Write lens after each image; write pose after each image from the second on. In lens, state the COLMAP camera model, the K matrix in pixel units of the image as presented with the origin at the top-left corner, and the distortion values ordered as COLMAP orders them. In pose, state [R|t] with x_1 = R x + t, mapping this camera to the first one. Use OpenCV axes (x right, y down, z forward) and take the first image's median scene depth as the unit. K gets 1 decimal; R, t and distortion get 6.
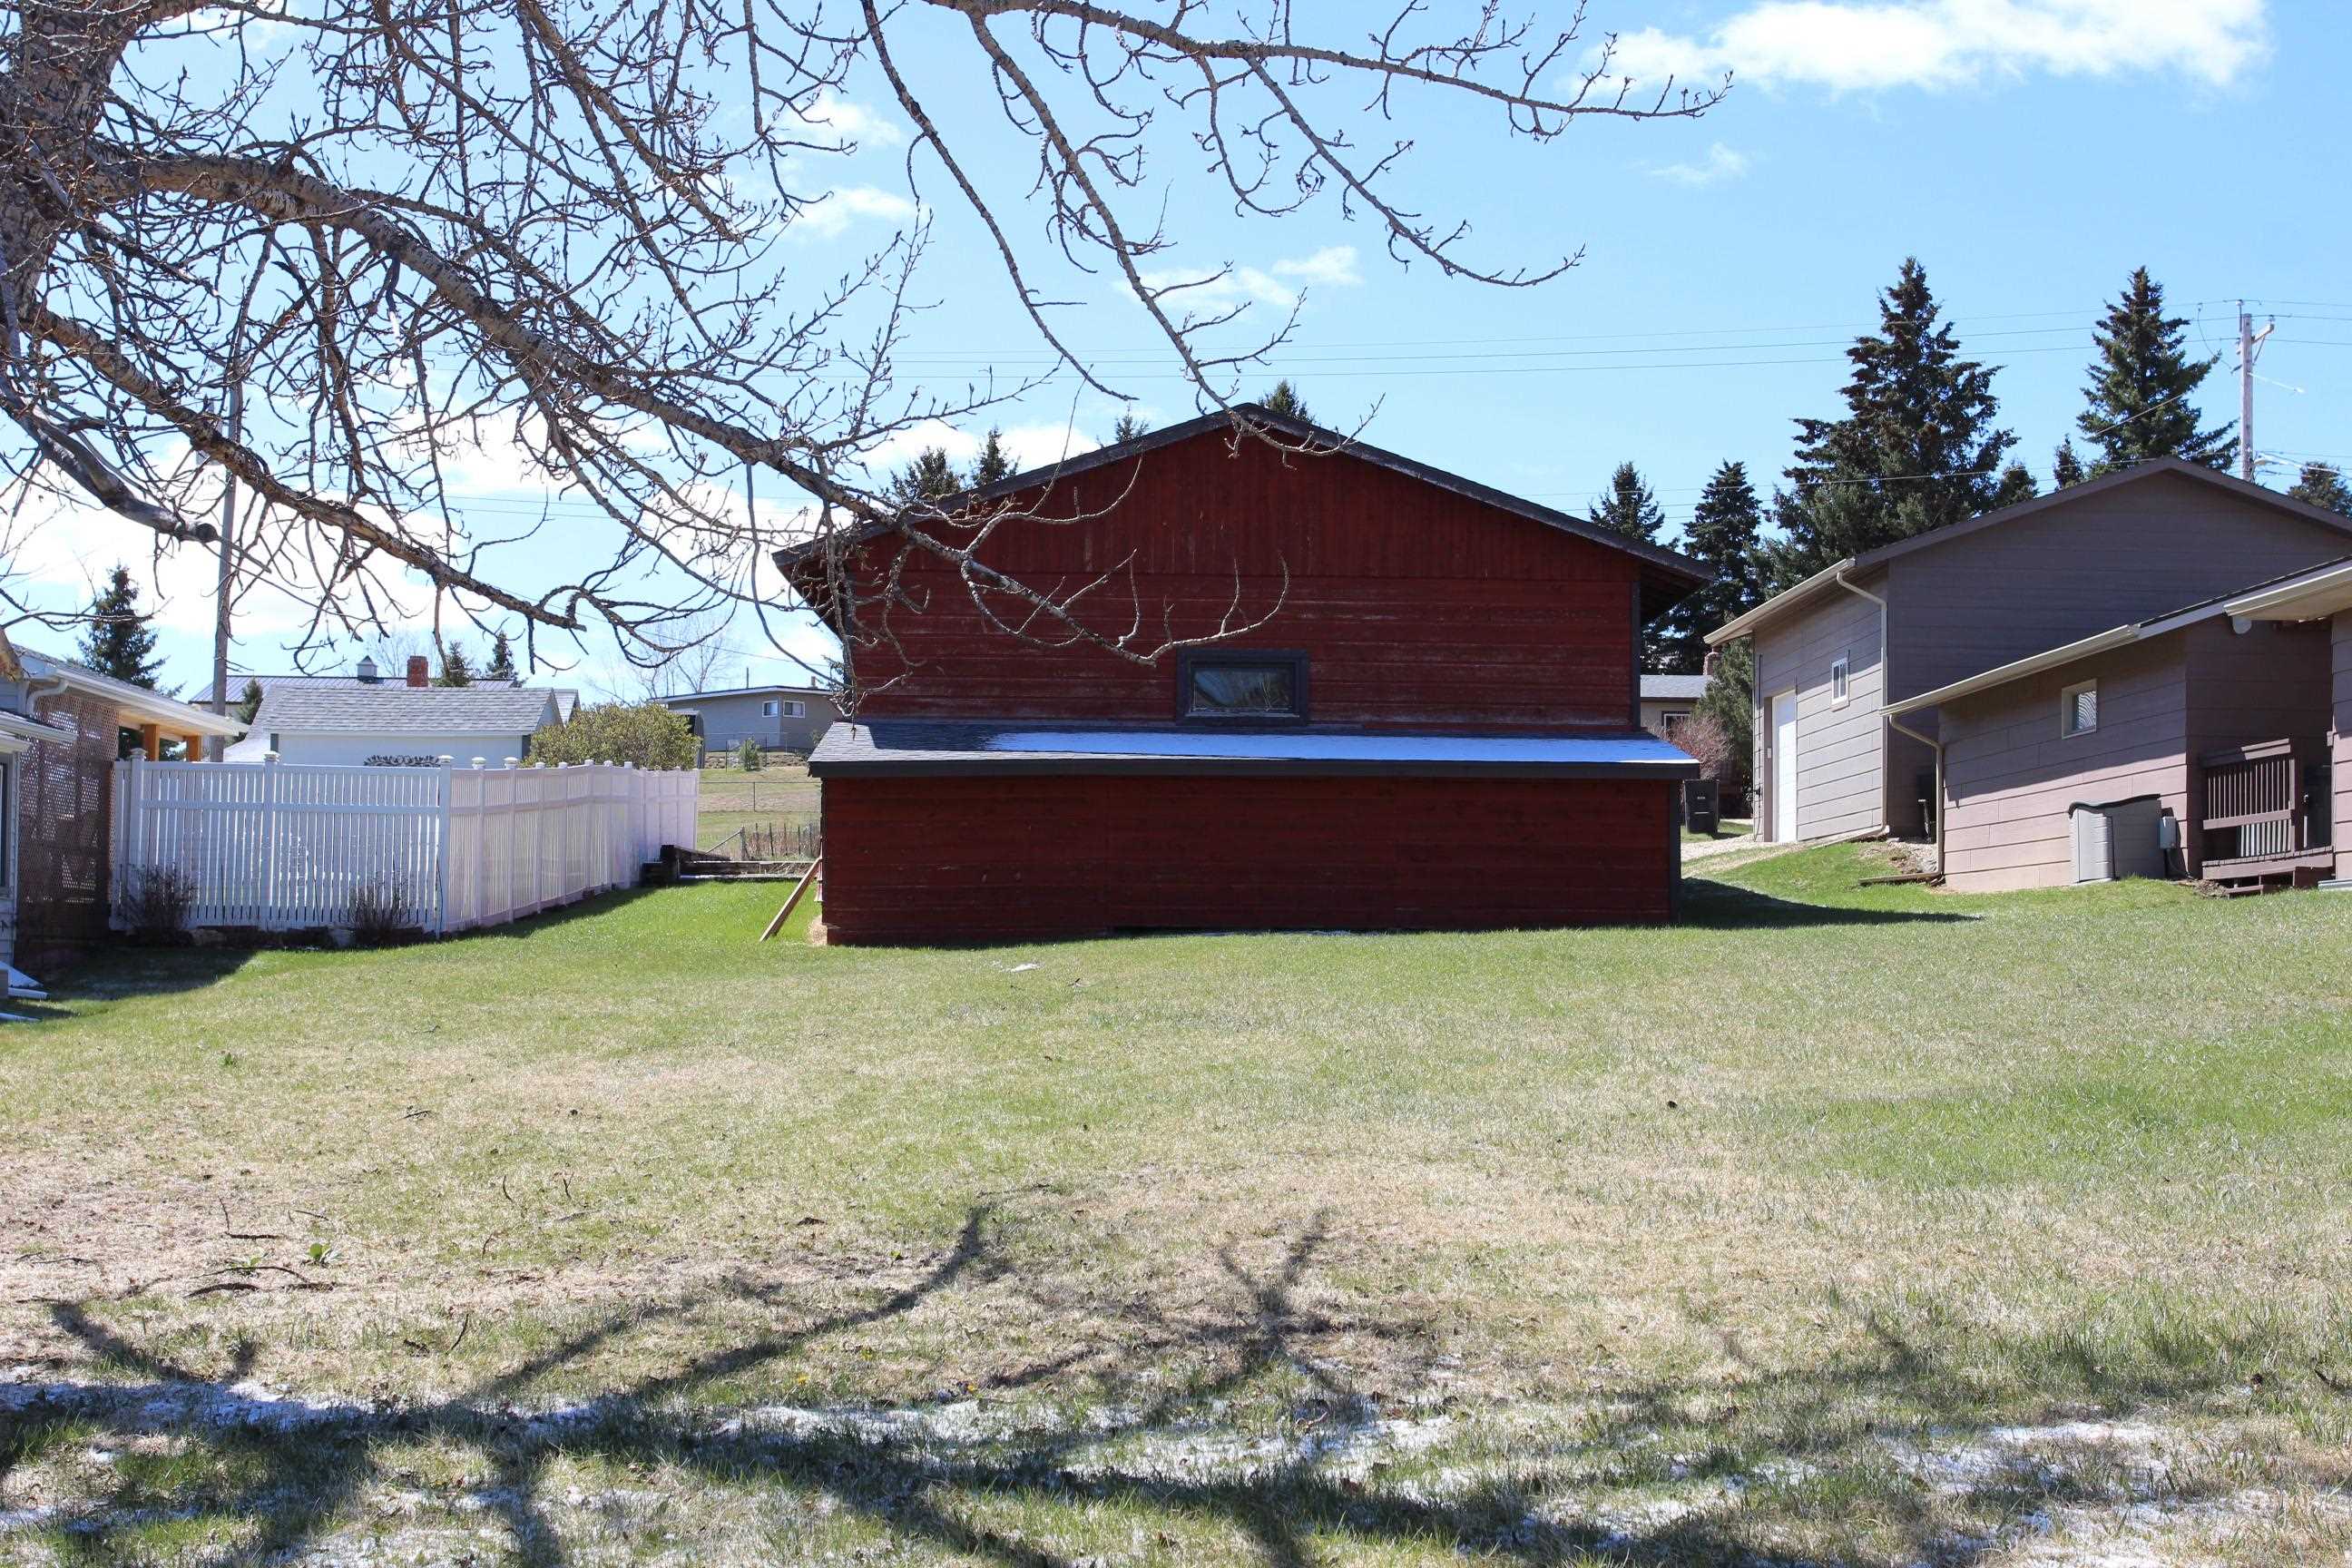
lens RADIAL K [[3277.9, 0, 1175.8], [0, 3277.9, 782.5], [0, 0, 1]] dist [0.034791, 0.000000]
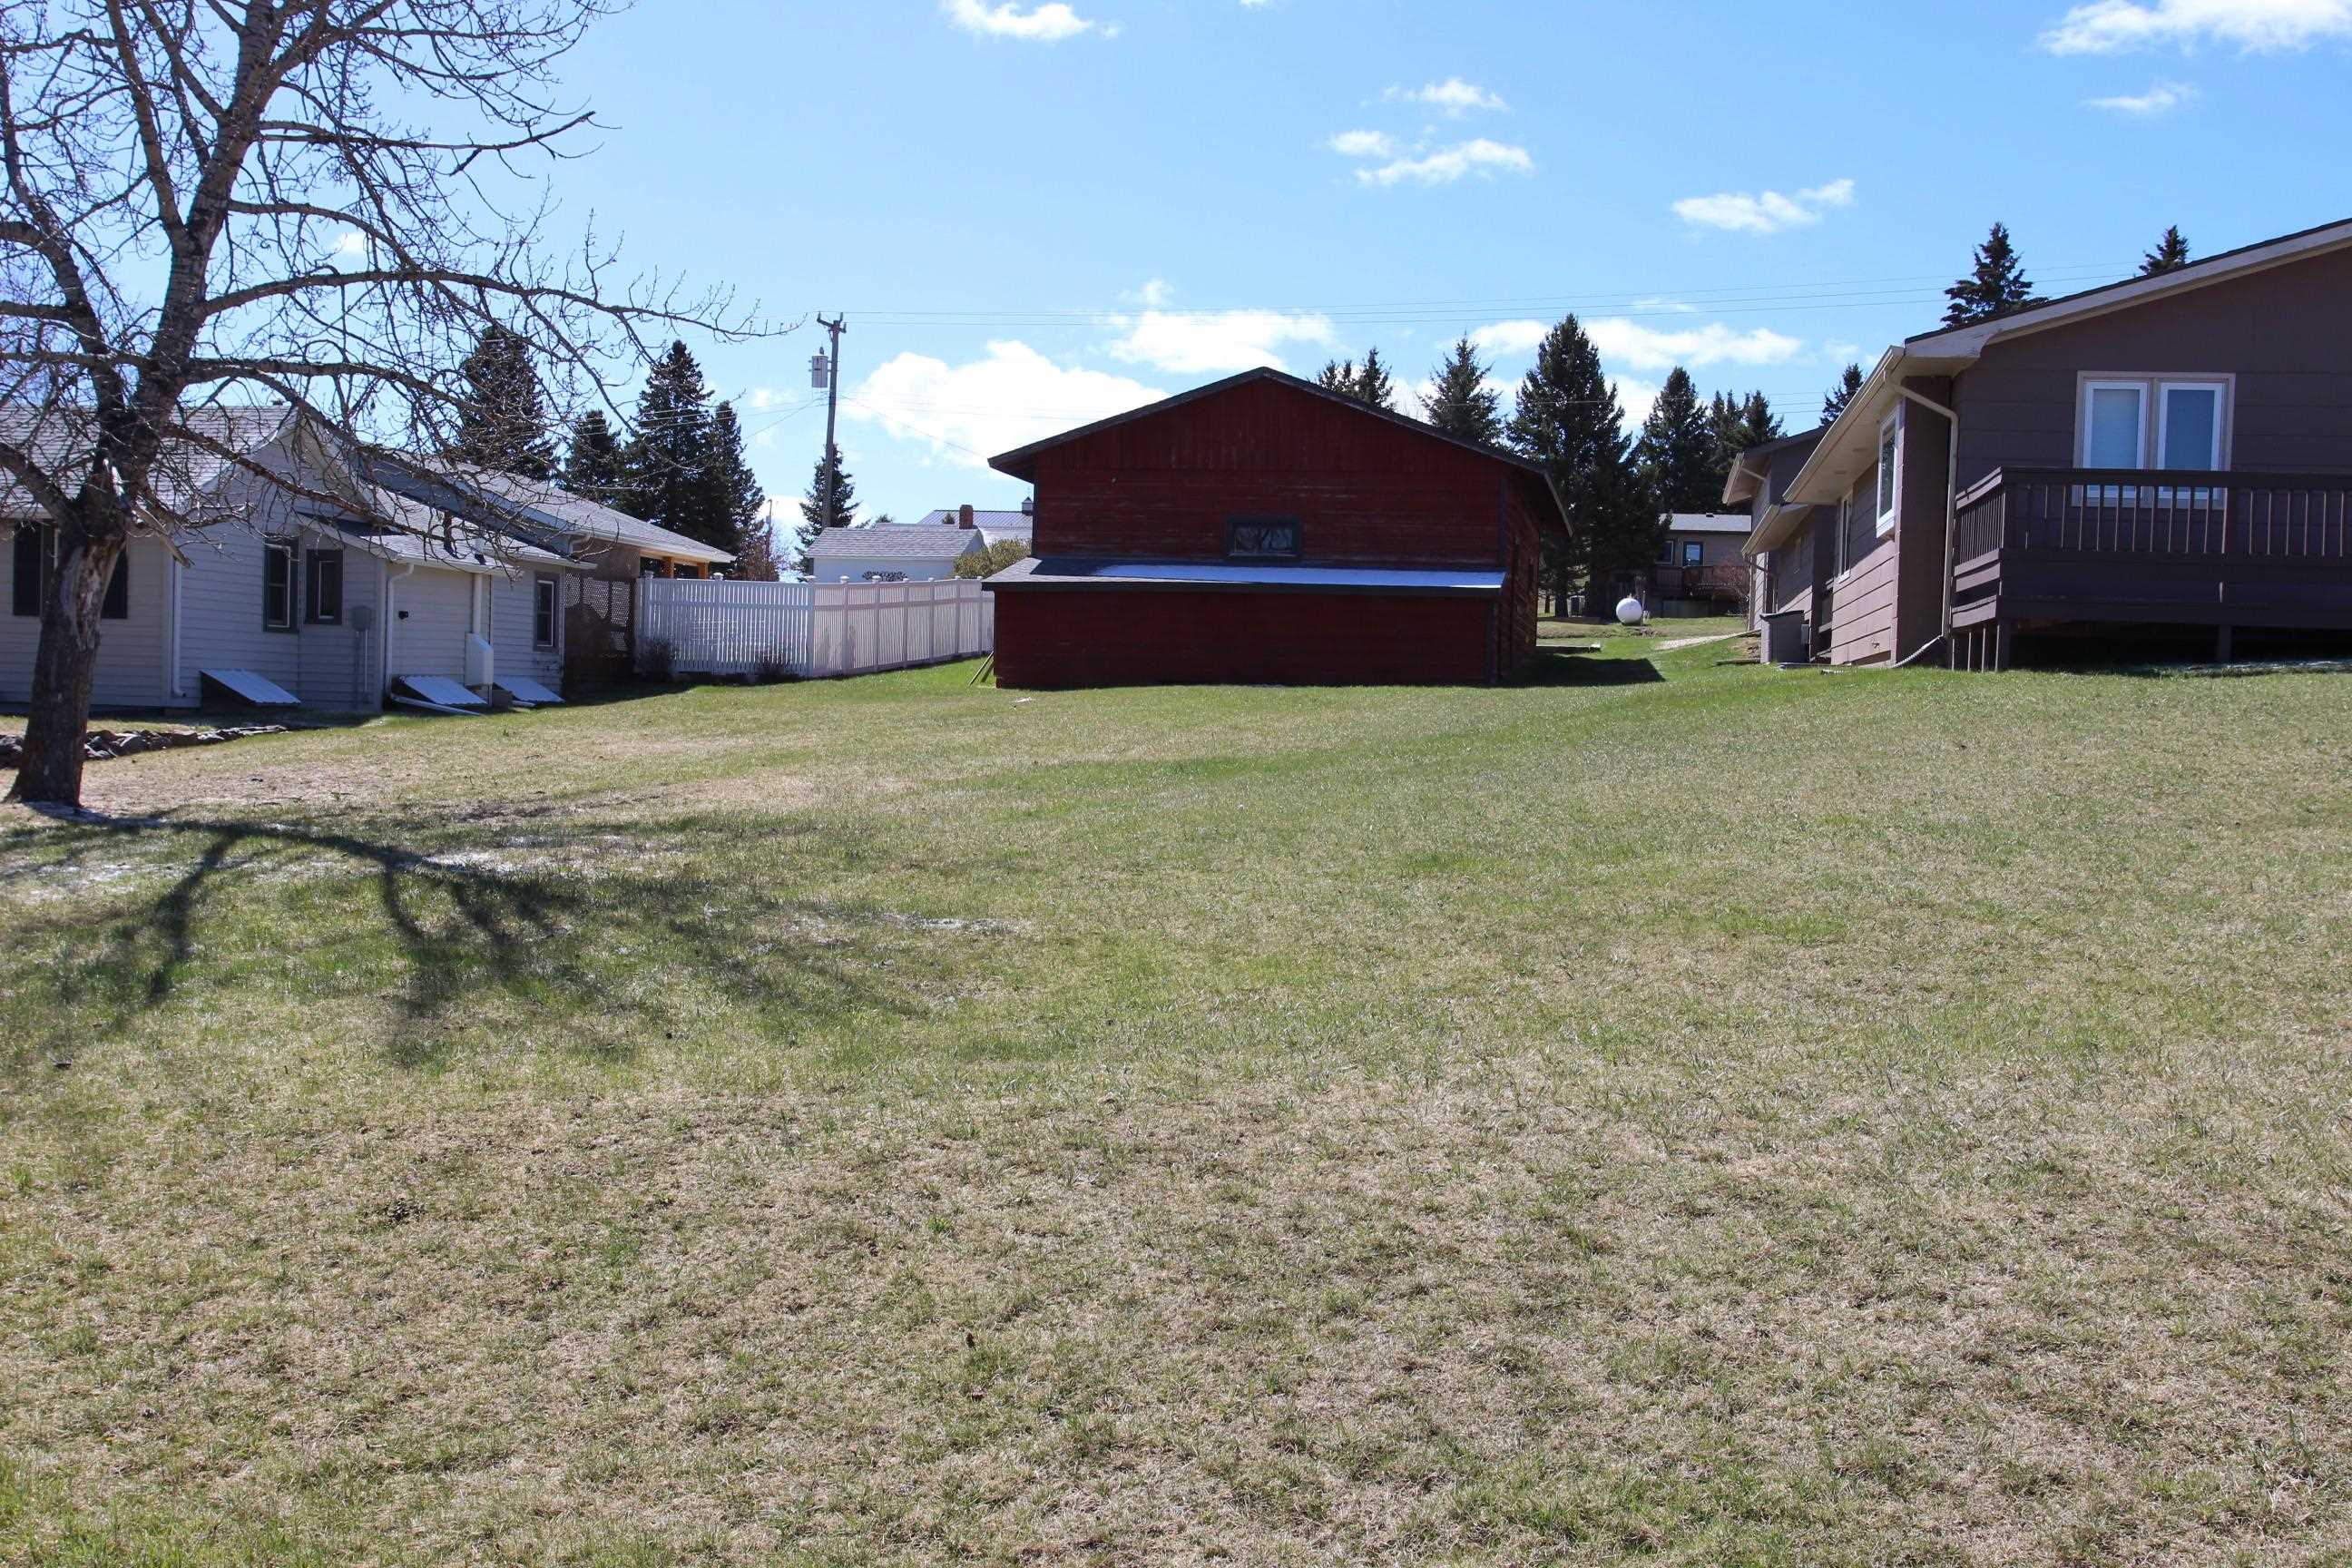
lens RADIAL K [[2372.0, 0, 1176.5], [0, 2372.0, 784.5], [0, 0, 1]] dist [-0.028656, 0.000000]
pose [[0.973624, 0.028696, -0.226347, 0.231386], [-0.009027, 0.996128, 0.087456, -0.008669], [0.227980, -0.083106, 0.970113, -0.174908]]
